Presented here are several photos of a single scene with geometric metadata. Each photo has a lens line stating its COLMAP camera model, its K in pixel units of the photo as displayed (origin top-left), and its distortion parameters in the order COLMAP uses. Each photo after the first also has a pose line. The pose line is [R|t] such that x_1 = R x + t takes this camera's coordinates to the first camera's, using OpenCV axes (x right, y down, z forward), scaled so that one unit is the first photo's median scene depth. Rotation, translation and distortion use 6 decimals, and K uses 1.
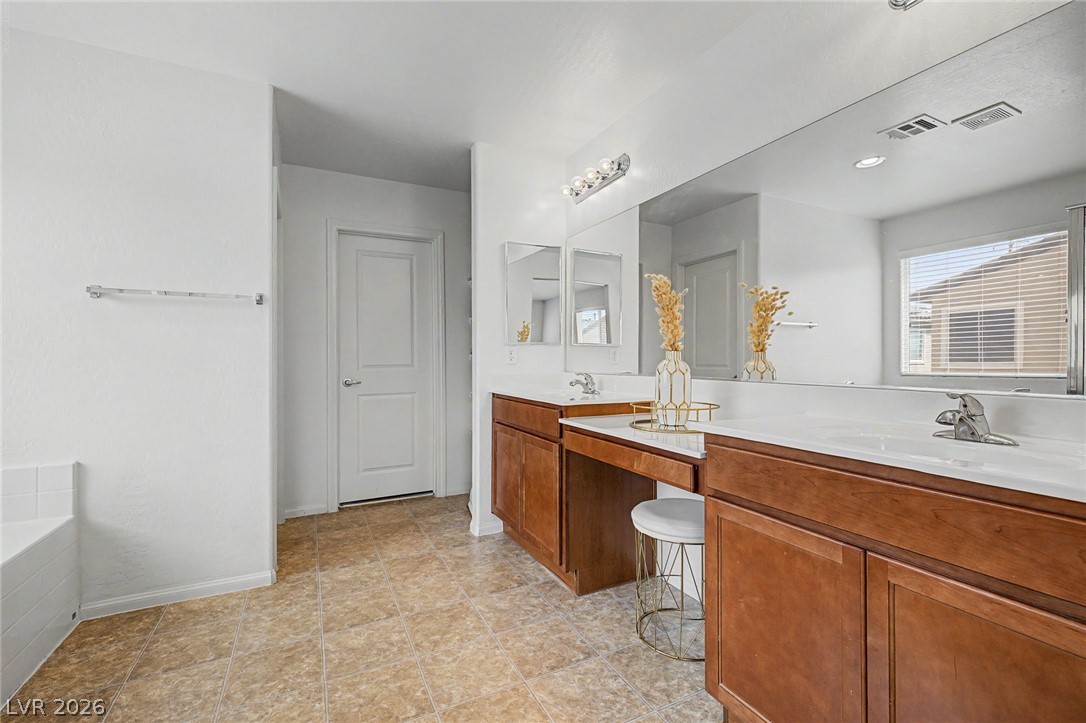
lens RADIAL K [[456.5, 0, 540.5], [0, 456.5, 360.2], [0, 0, 1]] dist [0.010221, -0.002359]
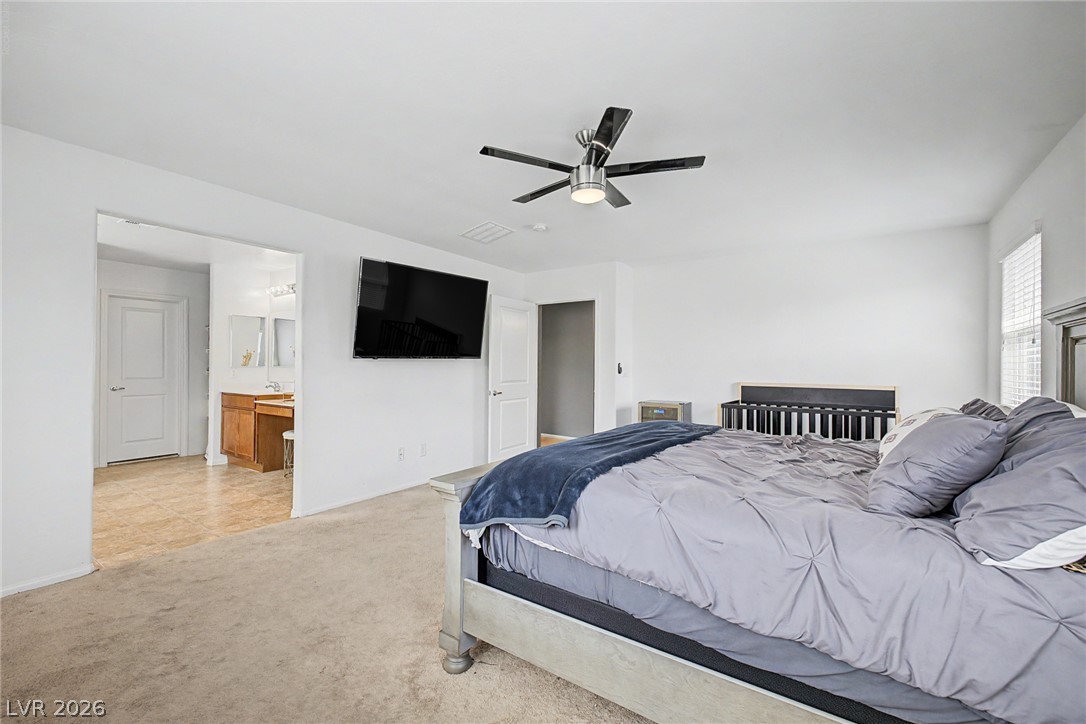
lens RADIAL K [[456.5, 0, 549.2], [0, 456.5, 362.0], [0, 0, 1]] dist [0.010221, -0.002359]
pose [[0.877990, 0.012687, 0.478511, 0.187977], [-0.007001, 0.999882, -0.013667, -0.041733], [-0.478628, 0.008649, 0.877975, -1.431843]]
